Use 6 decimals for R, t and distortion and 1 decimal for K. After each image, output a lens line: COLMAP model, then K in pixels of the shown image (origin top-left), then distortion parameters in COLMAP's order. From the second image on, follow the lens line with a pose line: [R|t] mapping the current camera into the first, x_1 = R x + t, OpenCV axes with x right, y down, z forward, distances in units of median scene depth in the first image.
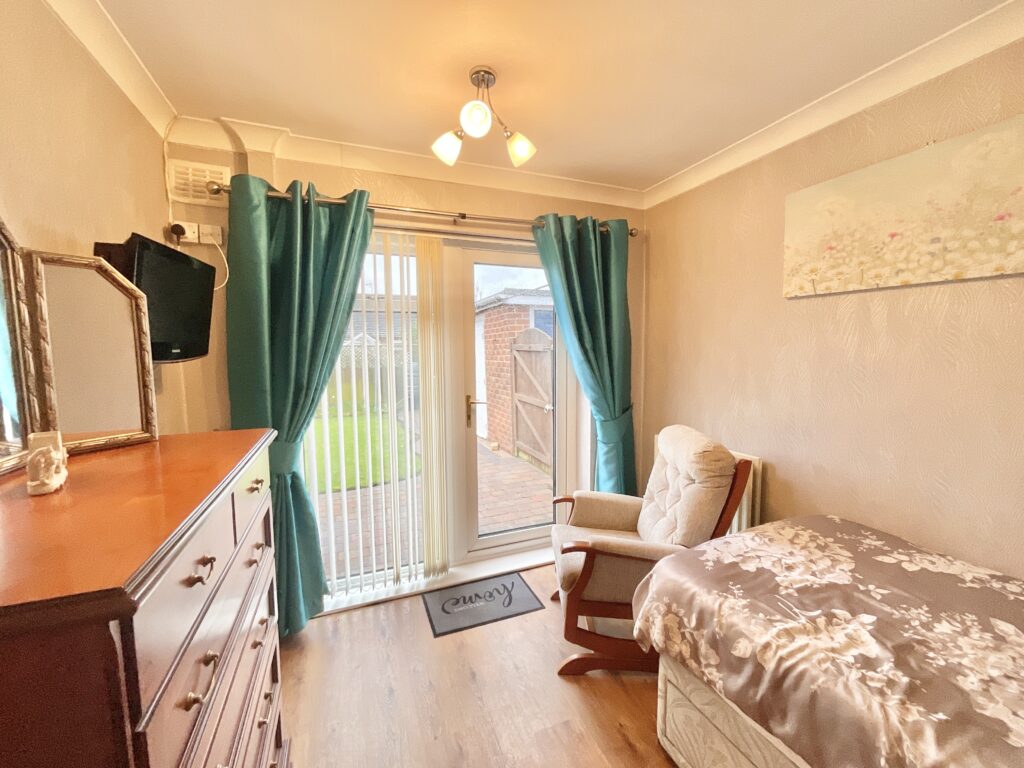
lens RADIAL K [[422.2, 0, 513.1], [0, 422.2, 385.9], [0, 0, 1]] dist [-0.003309, 0.000013]
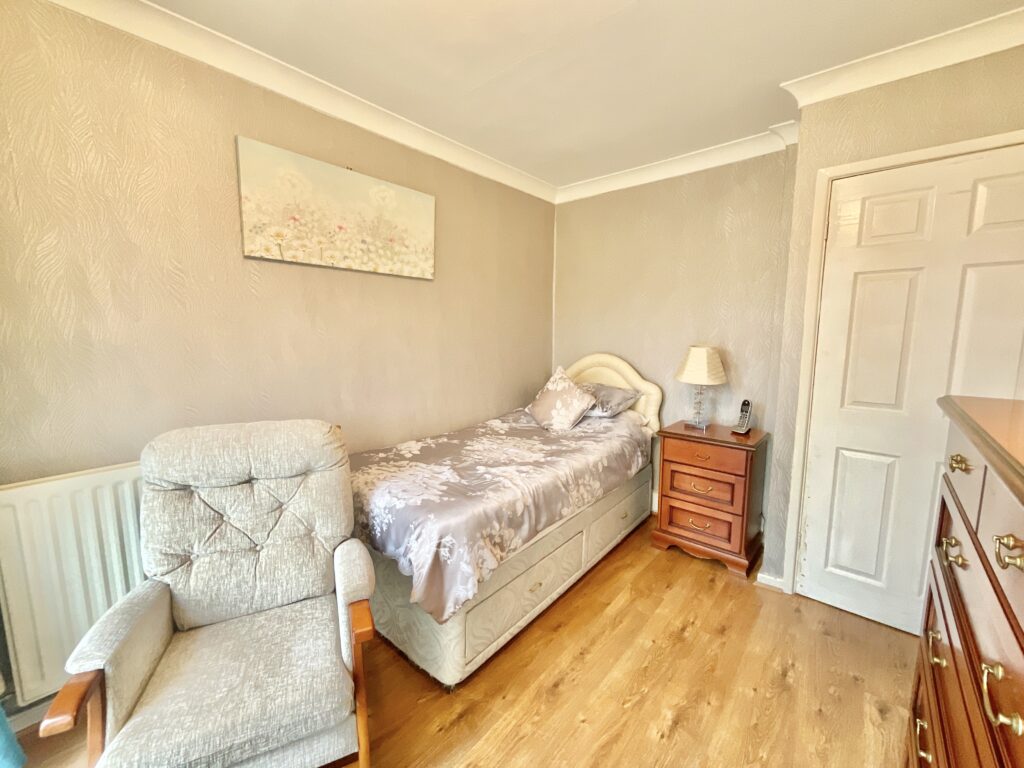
lens RADIAL K [[422.2, 0, 511.0], [0, 422.2, 383.3], [0, 0, 1]] dist [-0.003309, 0.000013]
pose [[-0.467430, -0.105092, 0.877761, -0.549010], [0.080001, 0.983806, 0.160391, -0.053308], [-0.880403, 0.145193, -0.451453, 1.222036]]
